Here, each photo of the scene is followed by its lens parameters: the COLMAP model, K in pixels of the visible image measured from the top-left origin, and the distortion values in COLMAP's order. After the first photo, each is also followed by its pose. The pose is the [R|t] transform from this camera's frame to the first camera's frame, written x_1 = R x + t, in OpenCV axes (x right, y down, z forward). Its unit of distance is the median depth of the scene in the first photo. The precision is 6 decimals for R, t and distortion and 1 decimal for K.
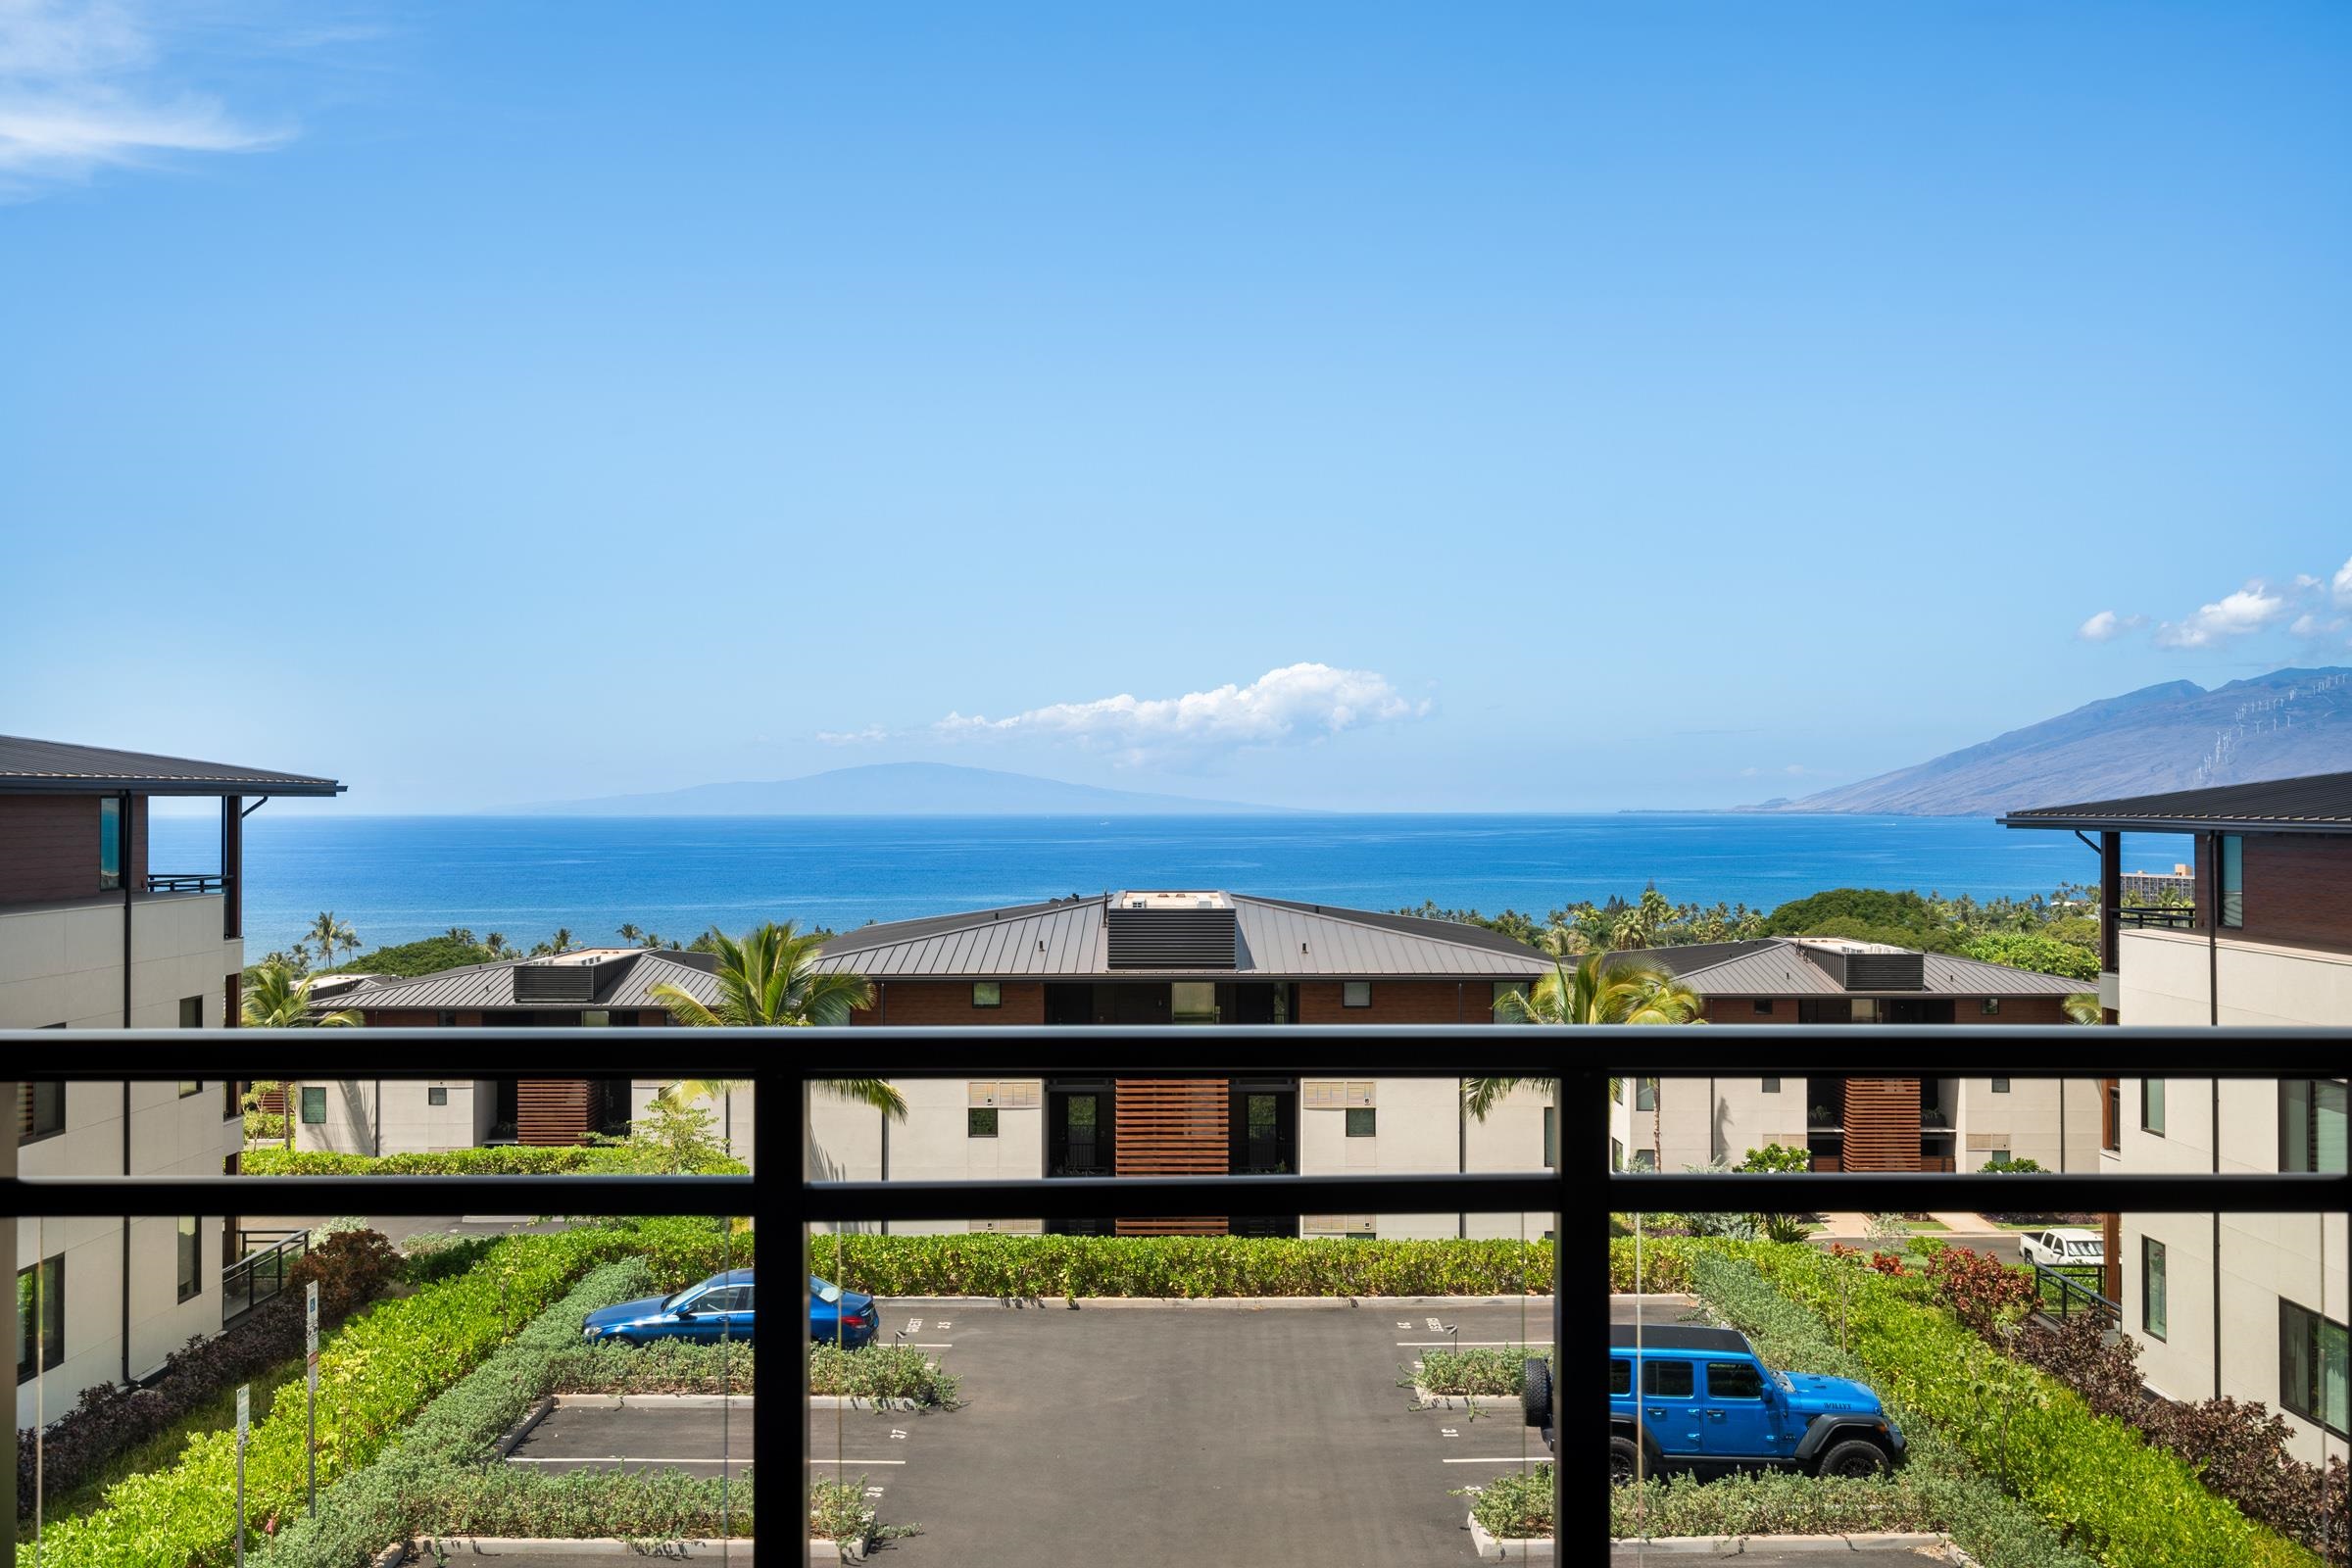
lens RADIAL K [[2286.3, 0, 1176.0], [0, 2286.3, 784.0], [0, 0, 1]] dist [0.011139, -0.002565]
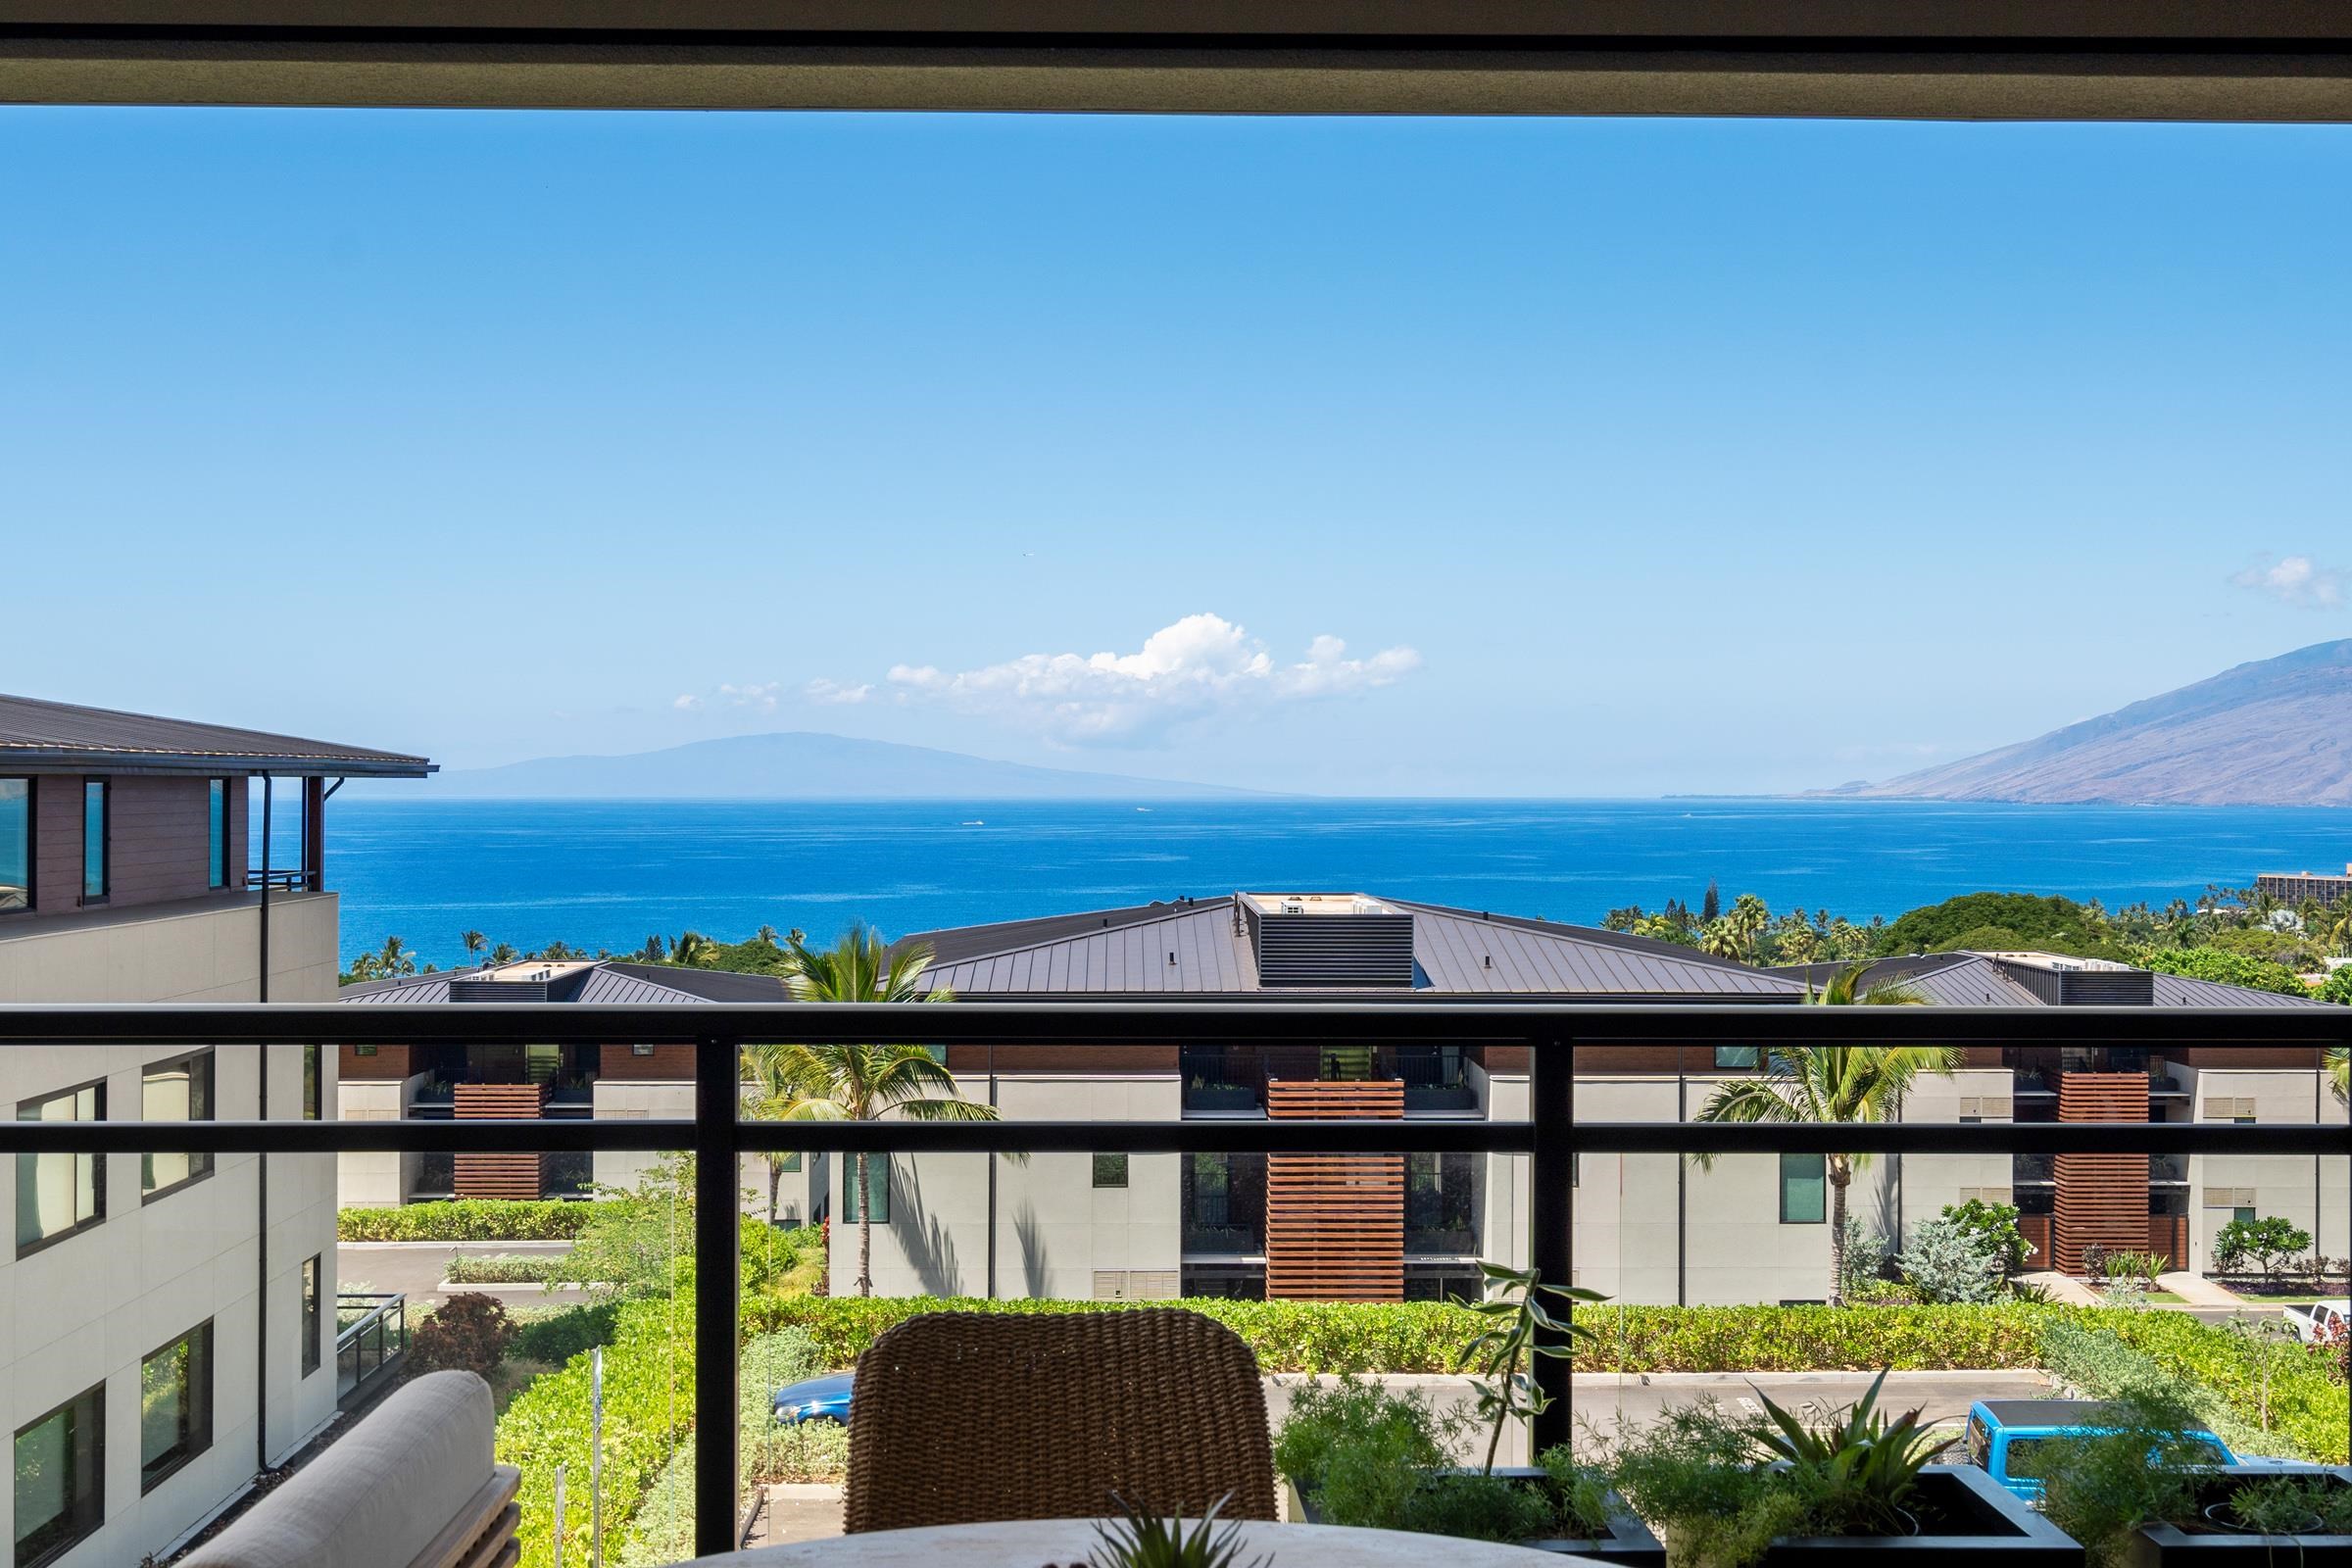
lens RADIAL K [[2818.1, 0, 1176.0], [0, 2818.1, 784.0], [0, 0, 1]] dist [0.012787, 0.013819]
pose [[0.999762, 0.003699, 0.021512, -0.077333], [-0.003875, 0.999959, 0.008171, -0.001148], [-0.021481, -0.008252, 0.999735, -0.025350]]
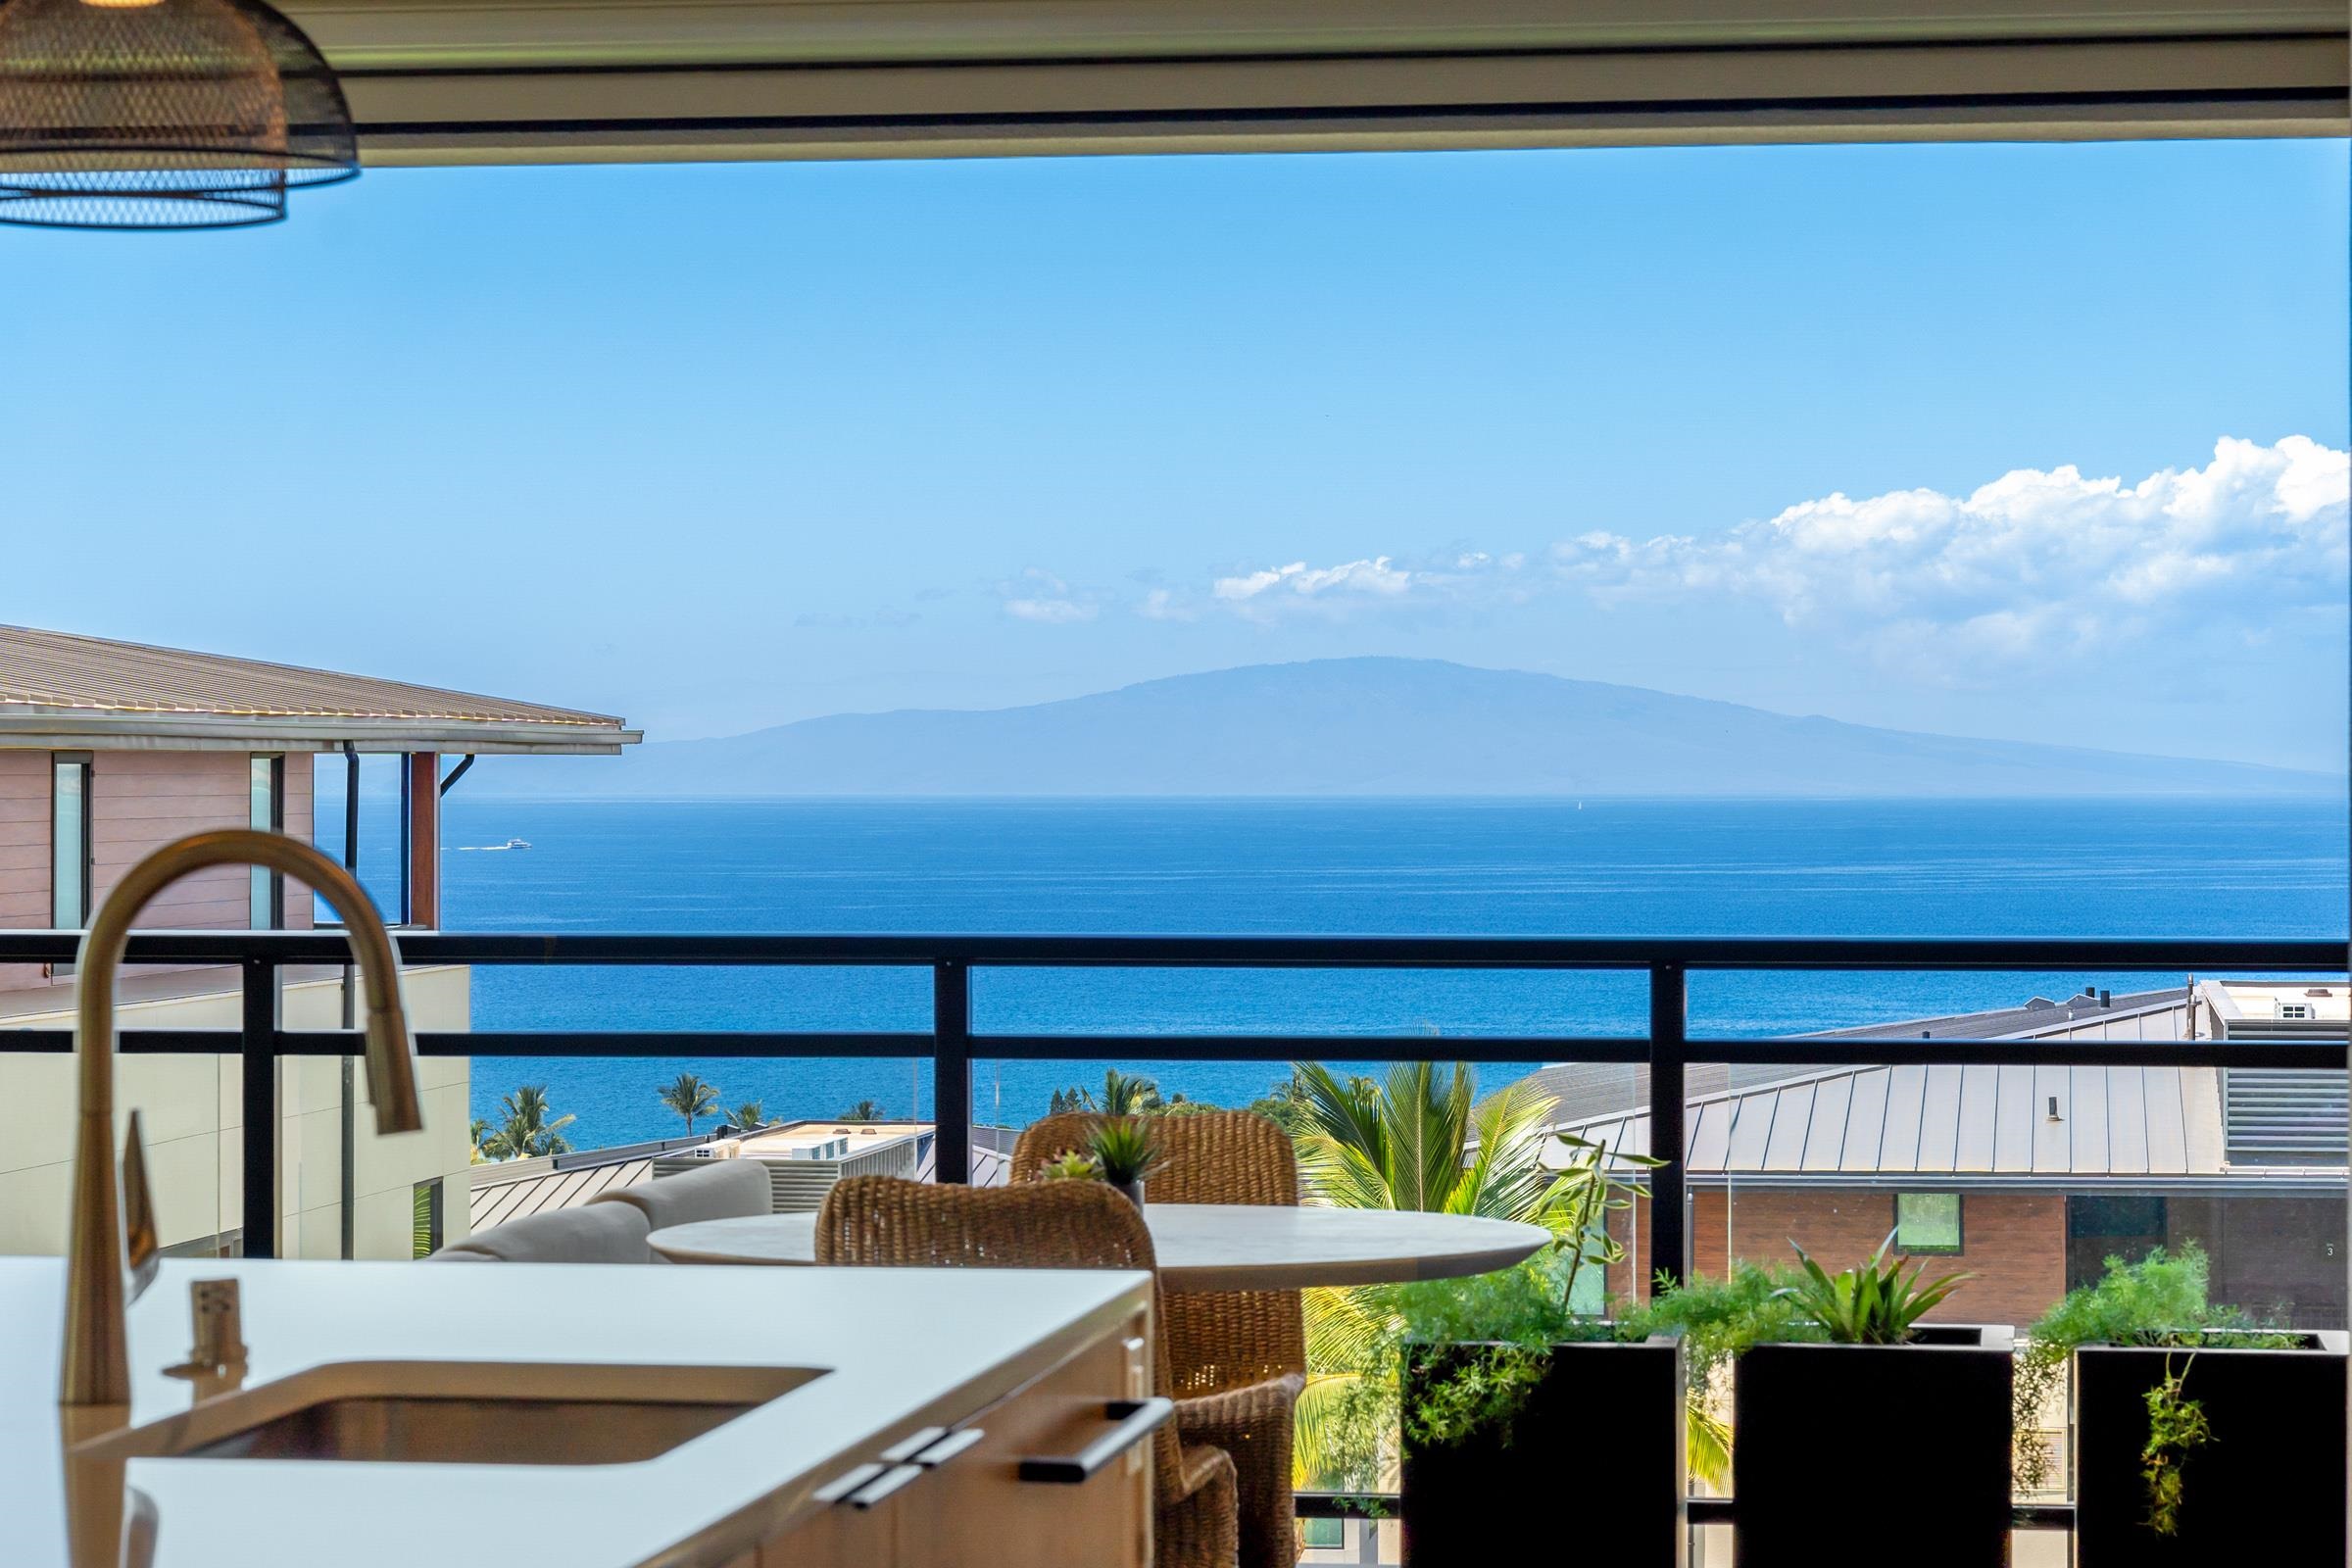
lens RADIAL K [[6181.8, 0, 1176.0], [0, 6181.8, 784.0], [0, 0, 1]] dist [0.069267, 0.086975]
pose [[0.989634, -0.000492, -0.143611, -0.054441], [0.002162, 0.999932, 0.011471, -0.001536], [0.143596, -0.011663, 0.989568, -0.134854]]
